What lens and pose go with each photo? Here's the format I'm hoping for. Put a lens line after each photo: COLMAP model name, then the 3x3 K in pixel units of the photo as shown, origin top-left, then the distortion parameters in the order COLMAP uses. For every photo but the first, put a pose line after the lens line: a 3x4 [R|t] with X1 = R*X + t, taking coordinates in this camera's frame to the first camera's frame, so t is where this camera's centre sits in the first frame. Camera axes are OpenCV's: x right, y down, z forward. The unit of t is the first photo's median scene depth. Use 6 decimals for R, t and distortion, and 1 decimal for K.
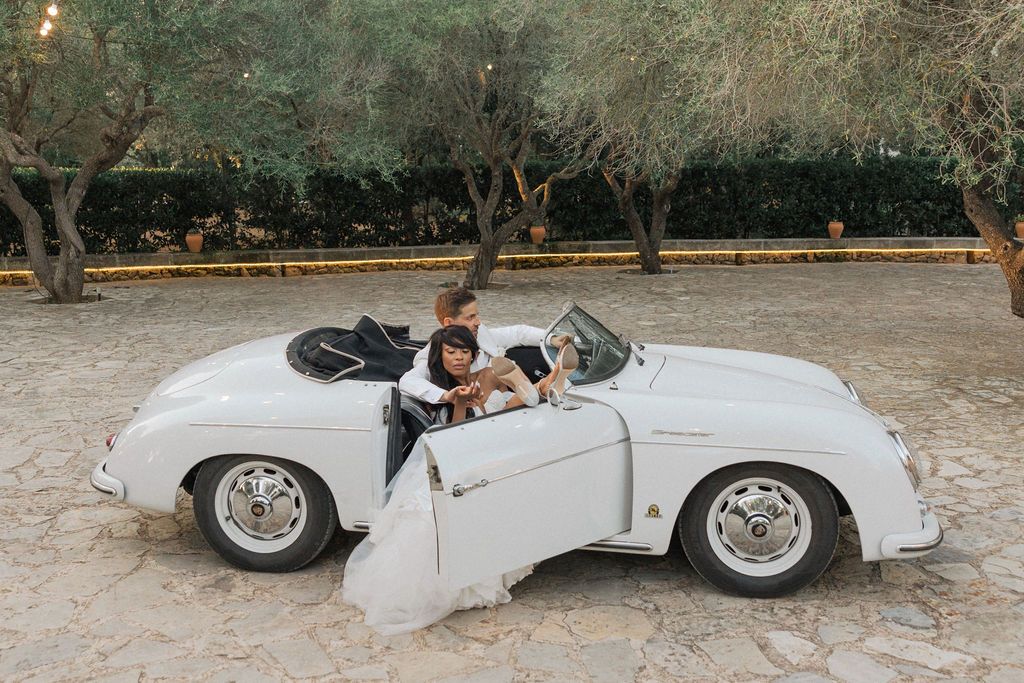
lens RADIAL K [[1122.6, 0, 509.7], [0, 1122.6, 344.8], [0, 0, 1]] dist [0.019426, 0.000000]
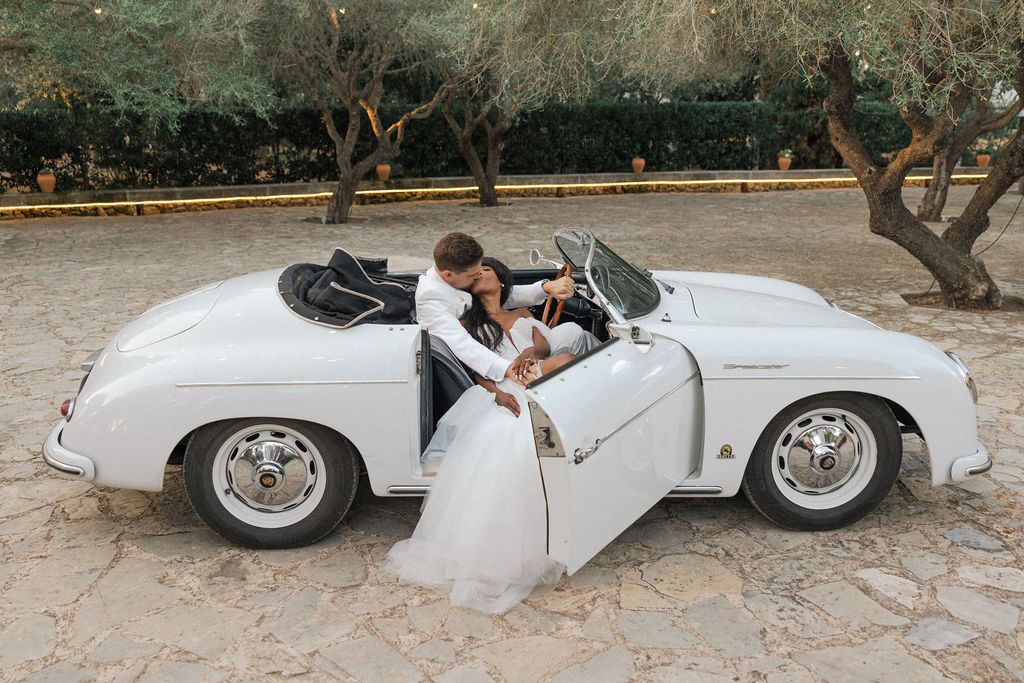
lens RADIAL K [[933.2, 0, 516.2], [0, 933.2, 337.8], [0, 0, 1]] dist [0.019081, 0.000000]
pose [[0.976147, -0.049473, 0.211400, -0.177940], [0.033896, 0.996479, 0.076688, -0.009014], [-0.214450, -0.067693, 0.974386, 0.263740]]
